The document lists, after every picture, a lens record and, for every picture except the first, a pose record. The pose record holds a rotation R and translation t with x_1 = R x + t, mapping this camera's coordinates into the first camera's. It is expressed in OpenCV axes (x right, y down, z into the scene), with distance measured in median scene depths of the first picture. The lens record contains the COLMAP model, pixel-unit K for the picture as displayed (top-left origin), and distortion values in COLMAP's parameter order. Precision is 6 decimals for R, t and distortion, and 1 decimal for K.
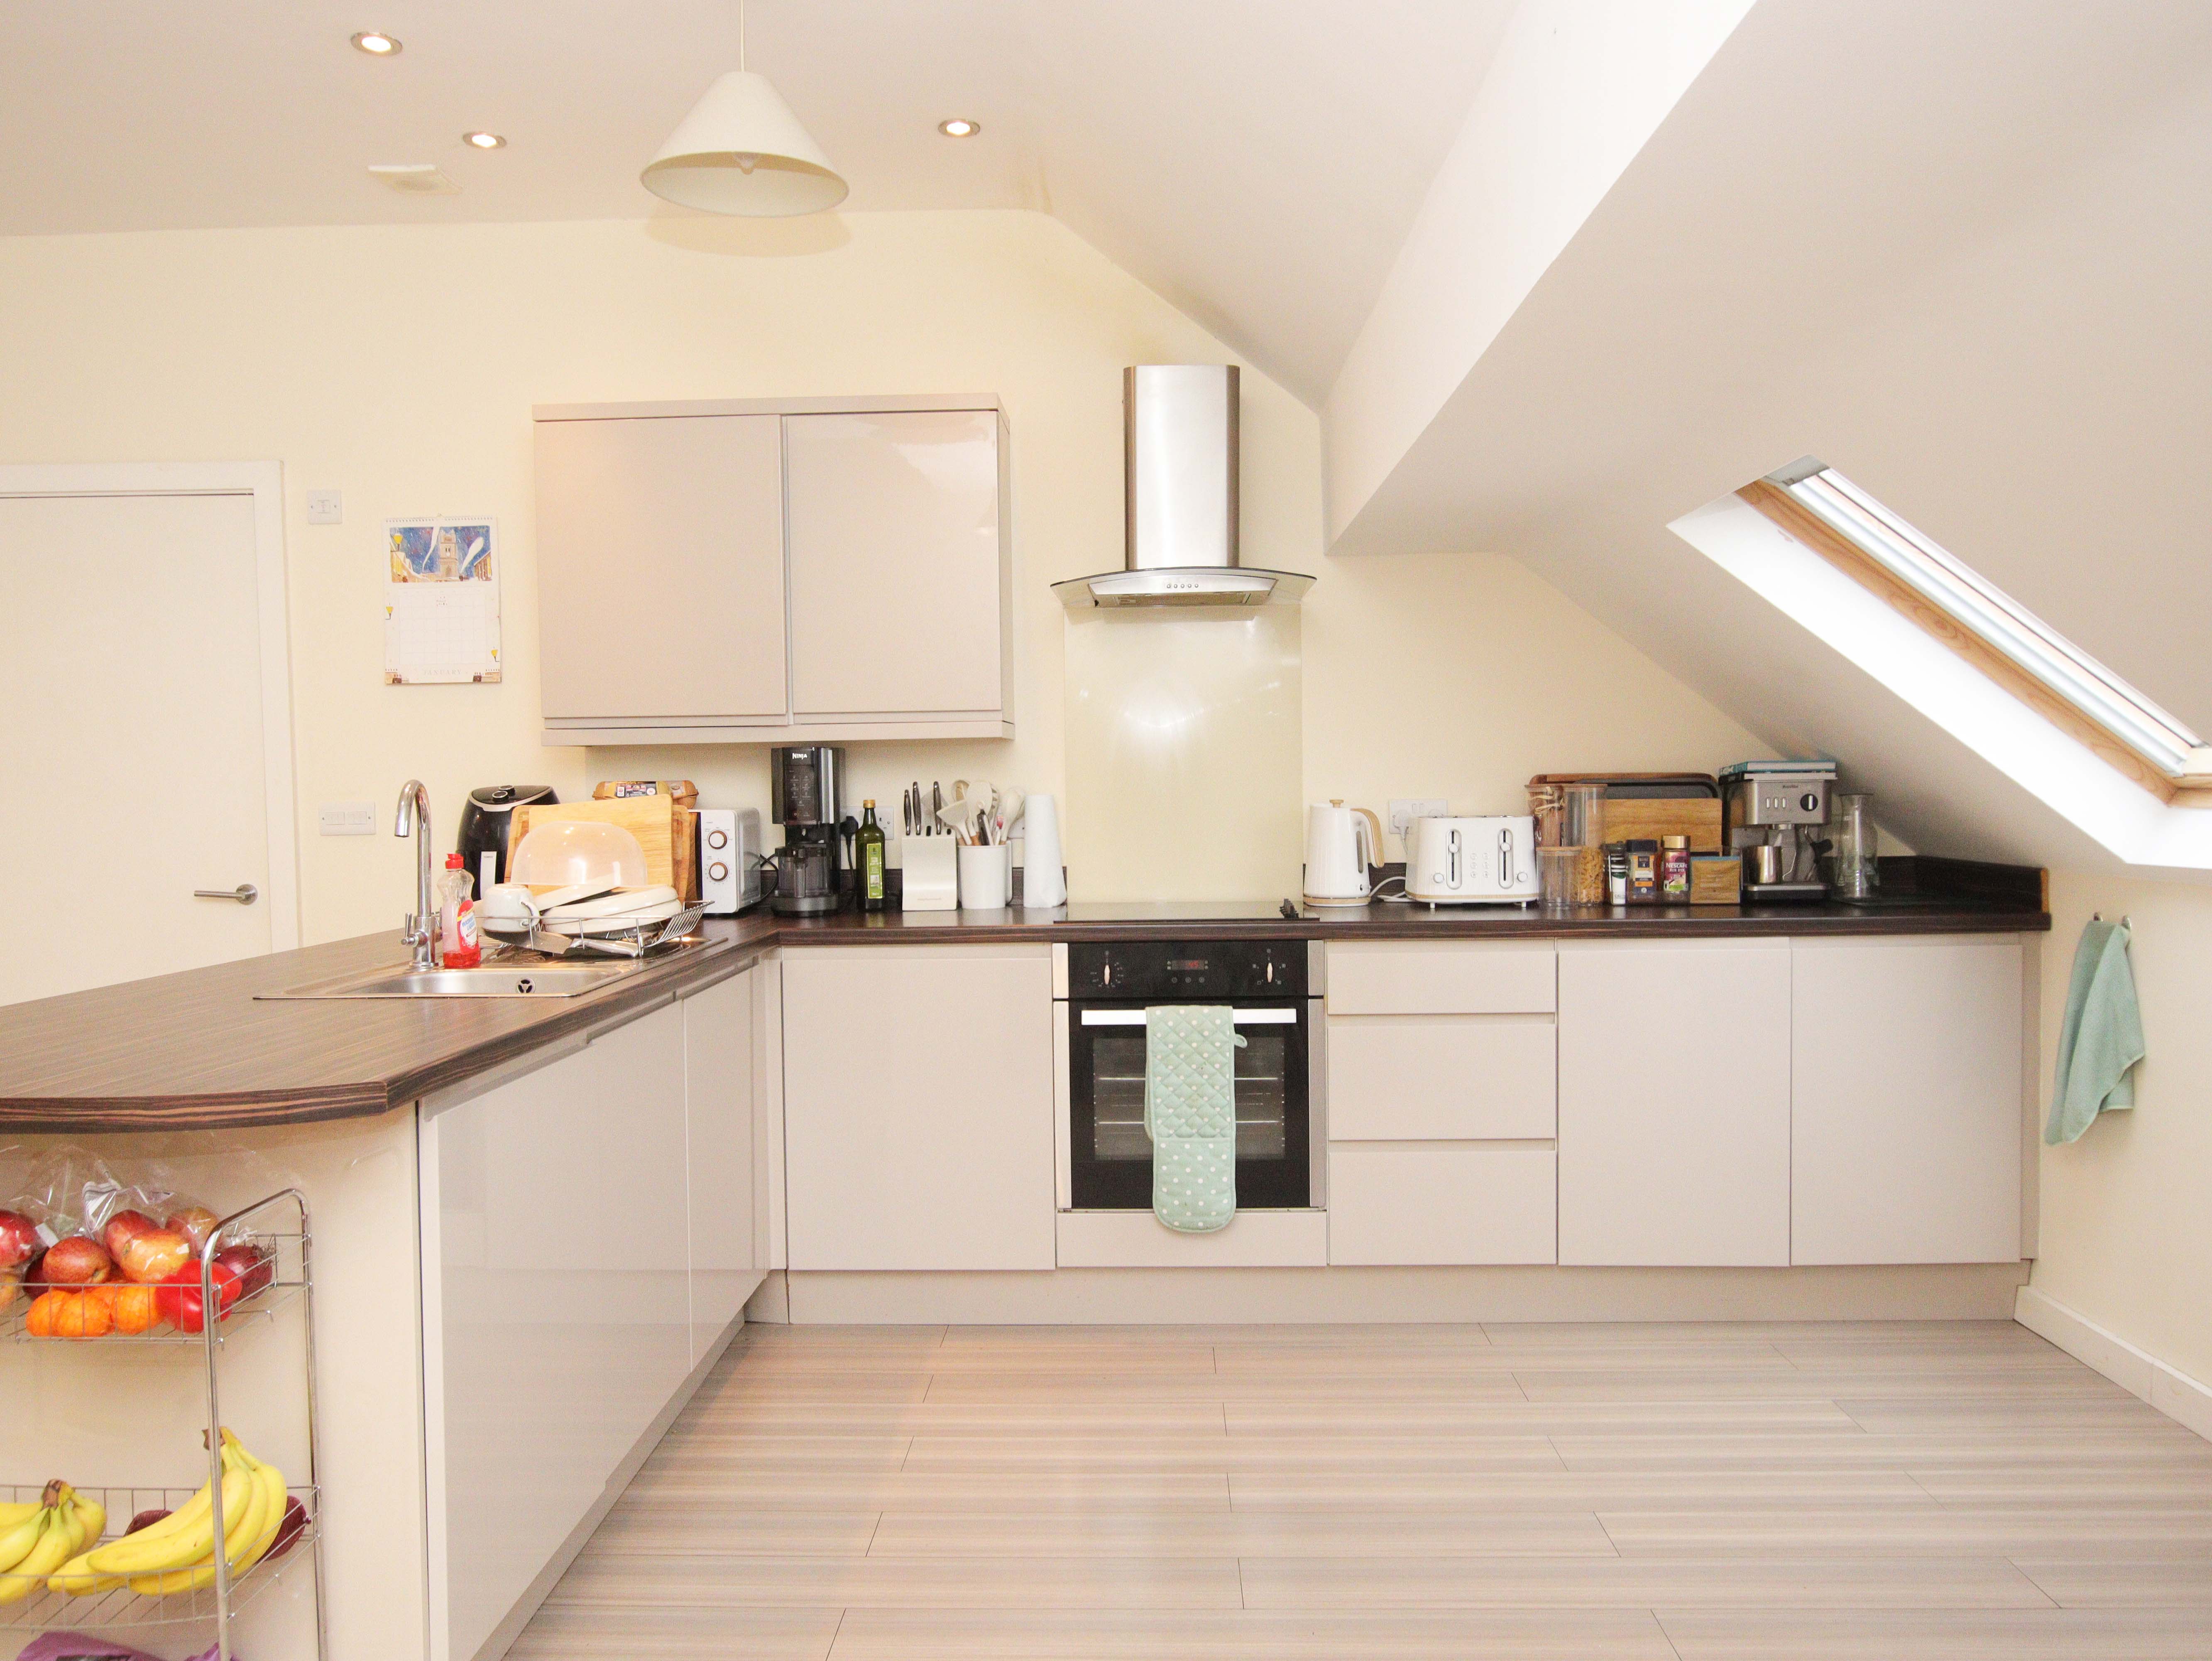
lens RADIAL K [[1737.2, 0, 1106.0], [0, 1737.2, 830.5], [0, 0, 1]] dist [0.001702, 0.001522]
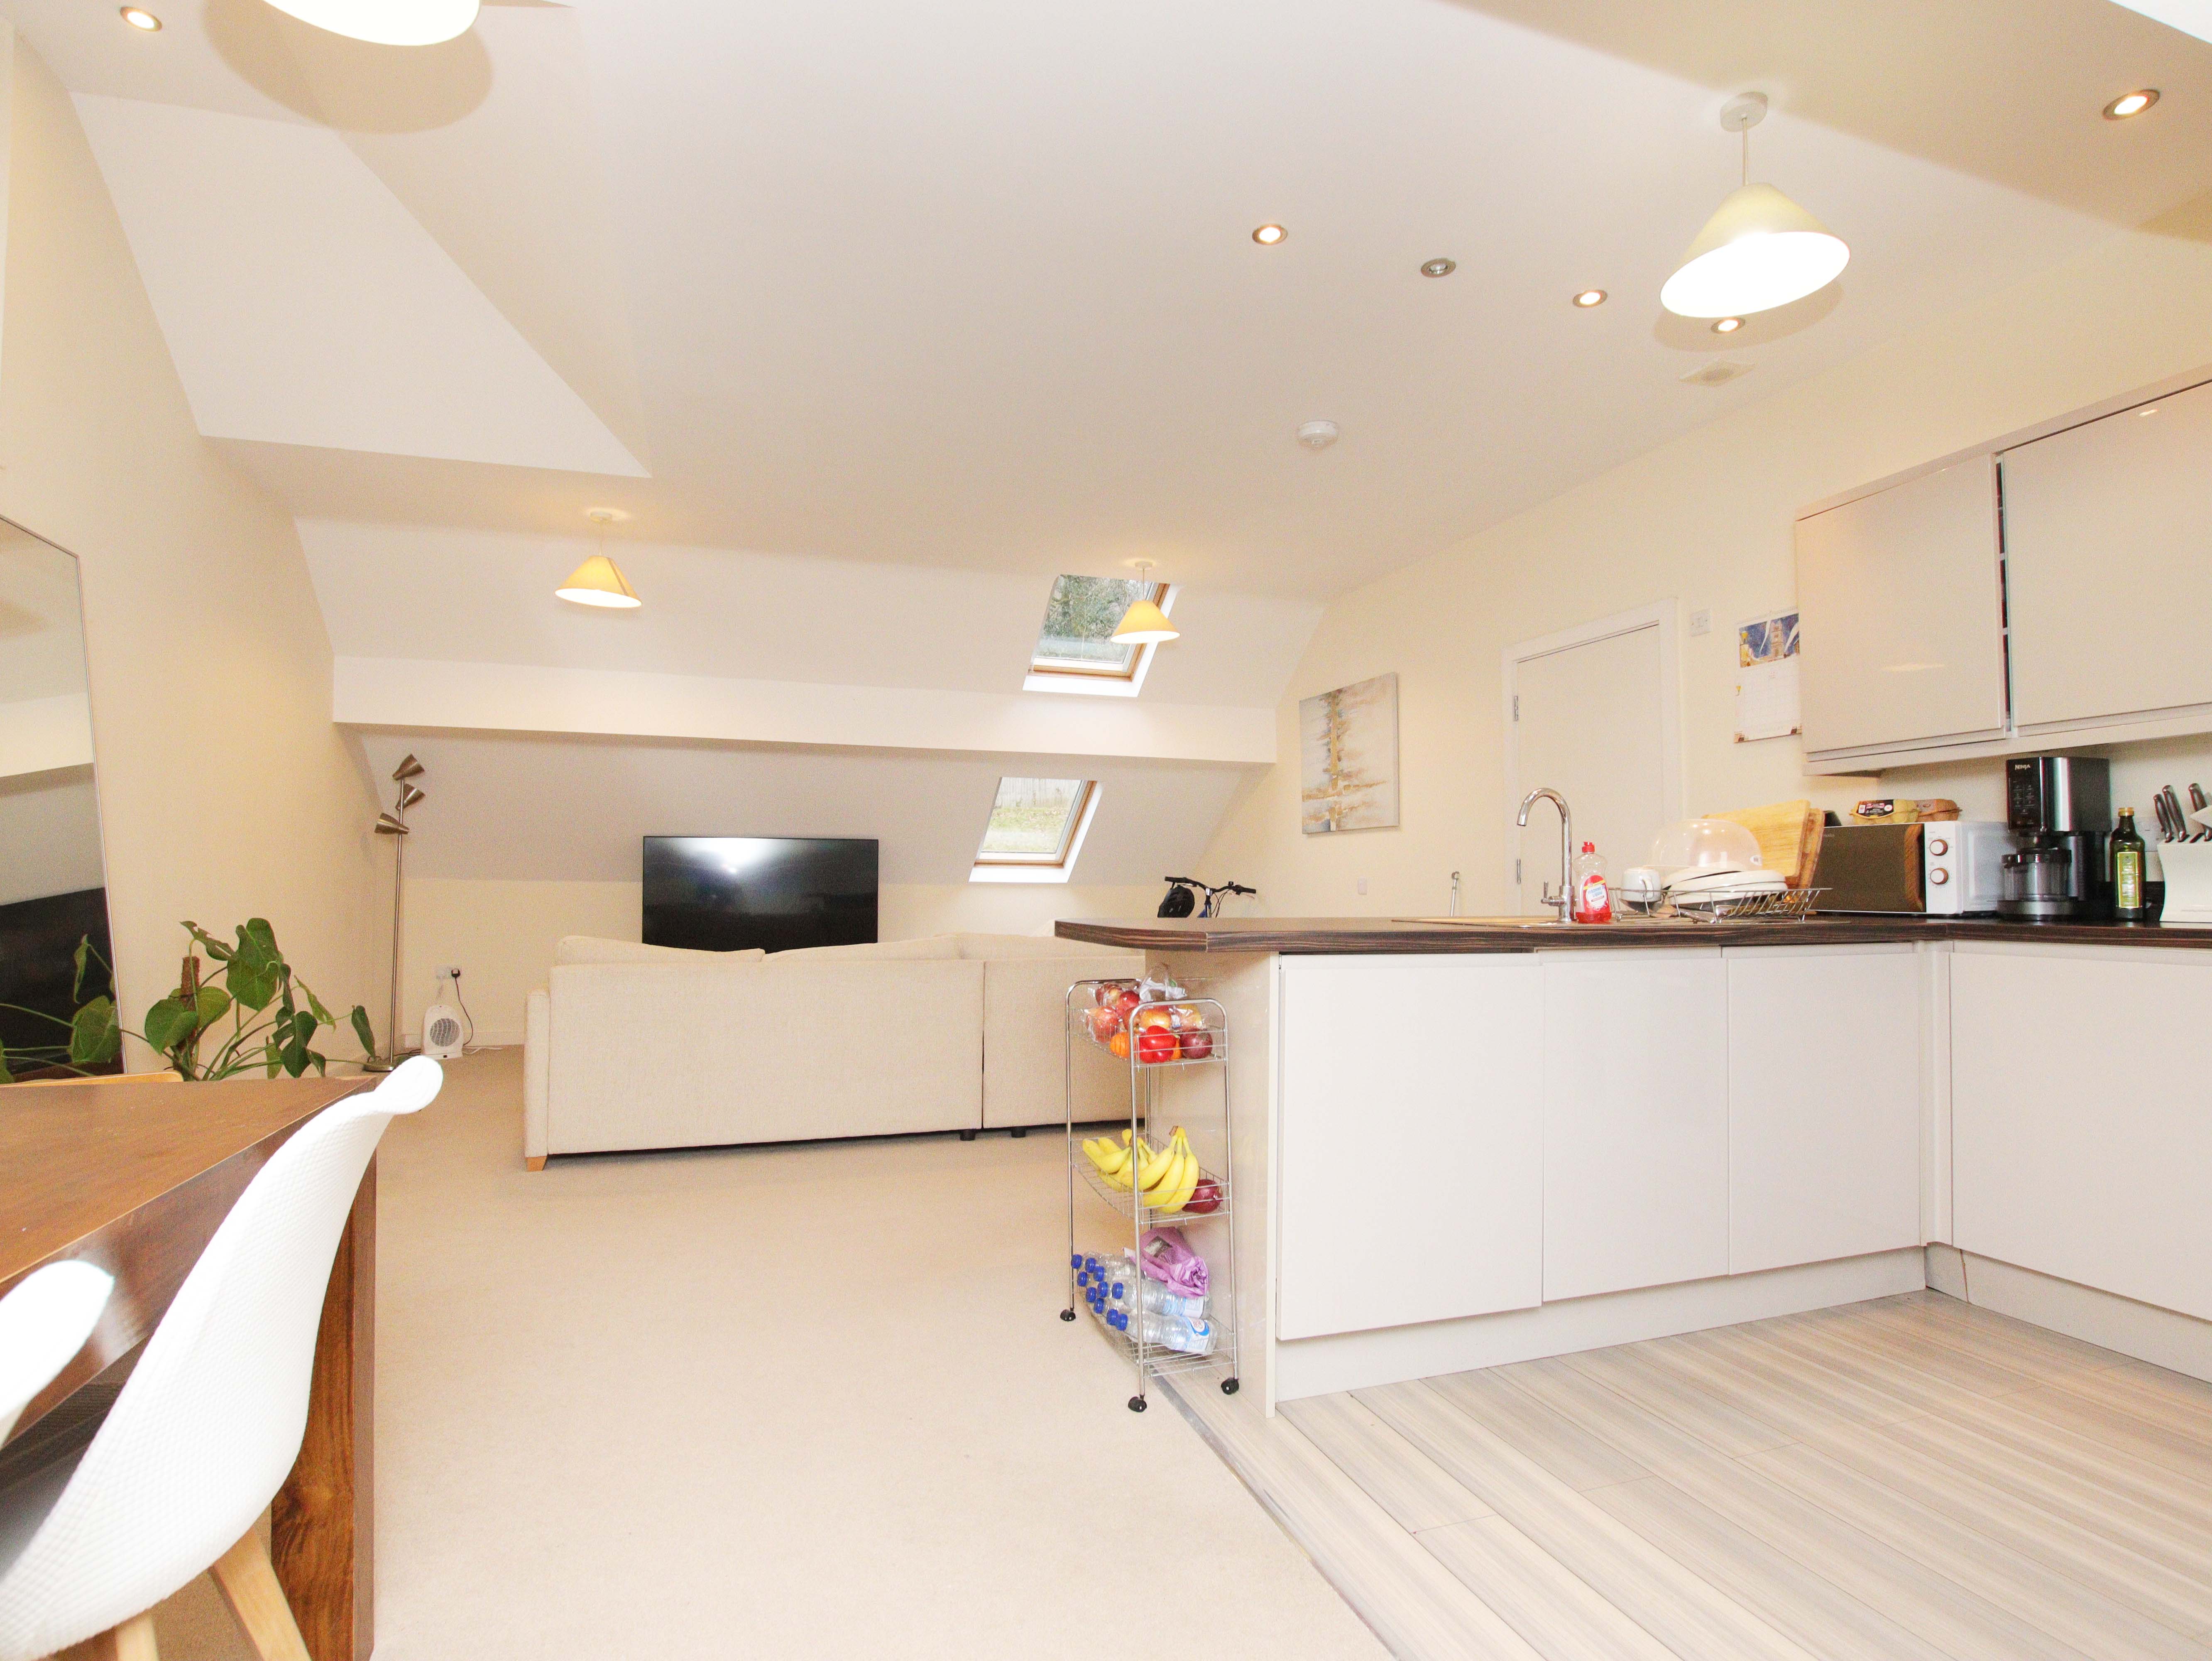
lens RADIAL K [[1170.2, 0, 1106.0], [0, 1170.2, 830.5], [0, 0, 1]] dist [-0.007716, -0.002340]
pose [[0.366135, -0.030615, -0.930058, 0.265182], [-0.033441, 0.998380, -0.046029, 0.045000], [0.929961, 0.047955, 0.364518, 0.225081]]
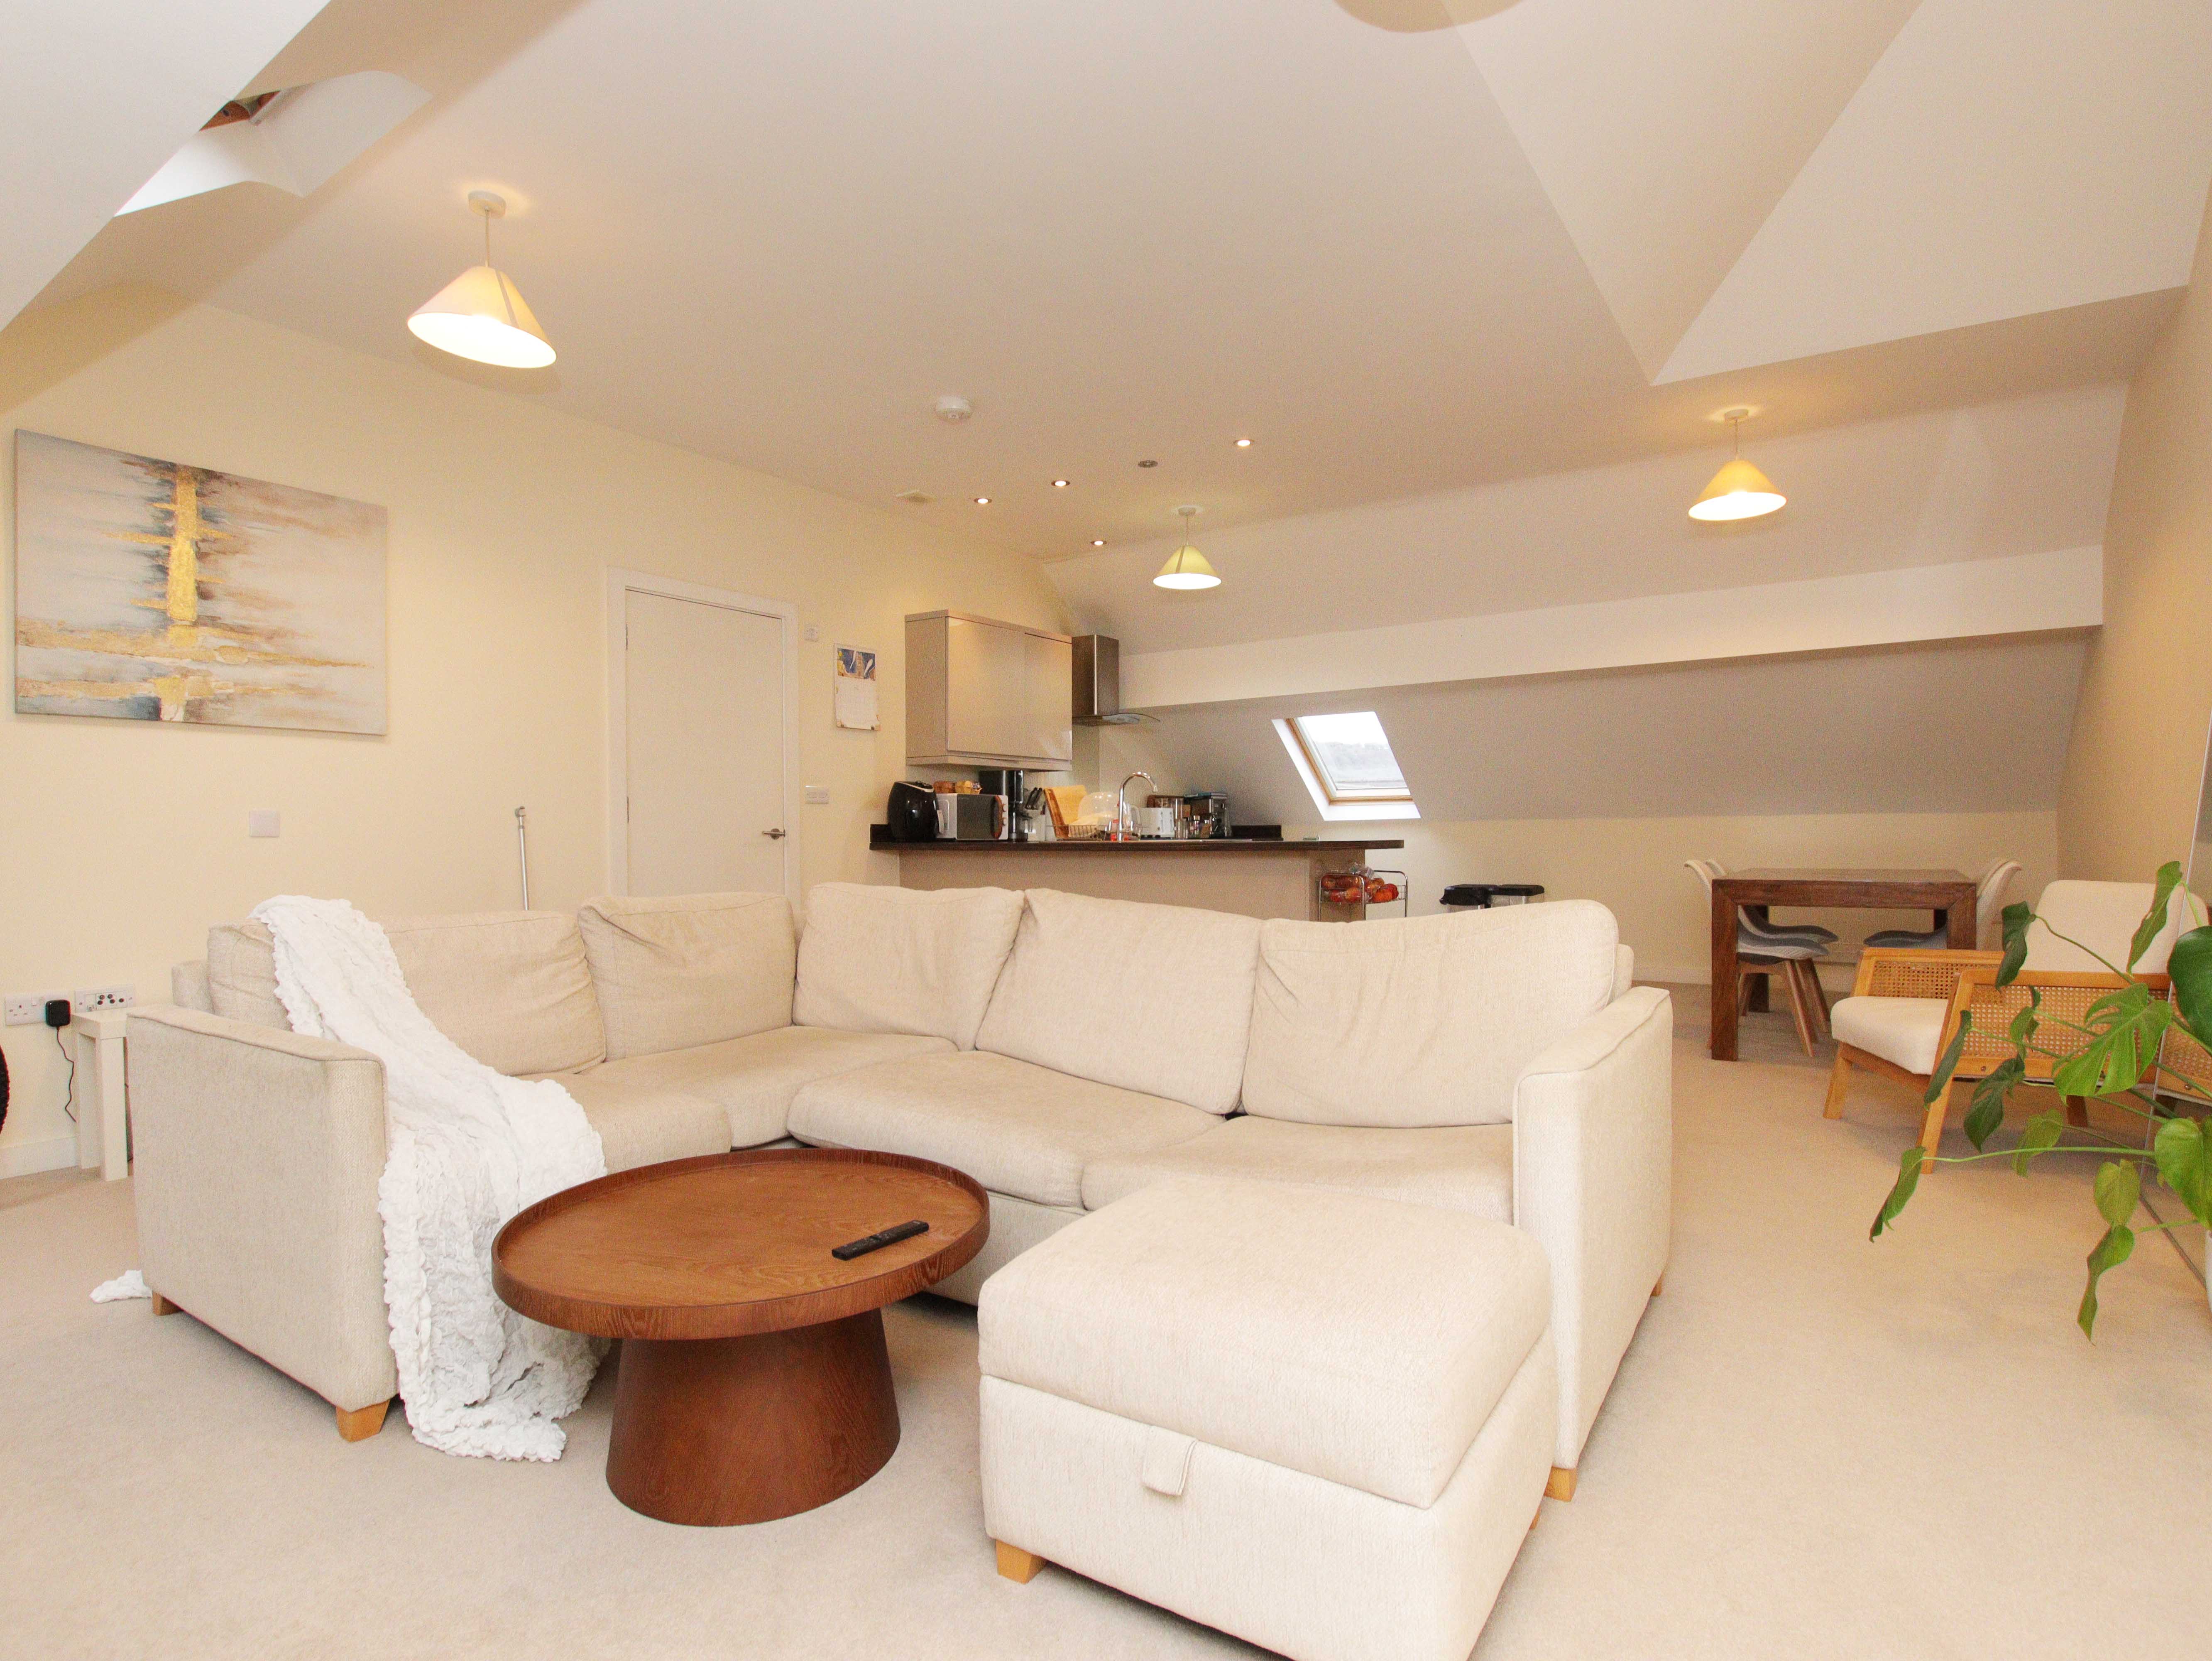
lens RADIAL K [[1170.2, 0, 1106.0], [0, 1170.2, 830.5], [0, 0, 1]] dist [-0.007716, -0.002340]
pose [[0.518928, 0.014545, 0.854694, -1.453291], [0.032312, 0.998807, -0.036615, 0.094609], [-0.854207, 0.046617, 0.517839, 0.071944]]
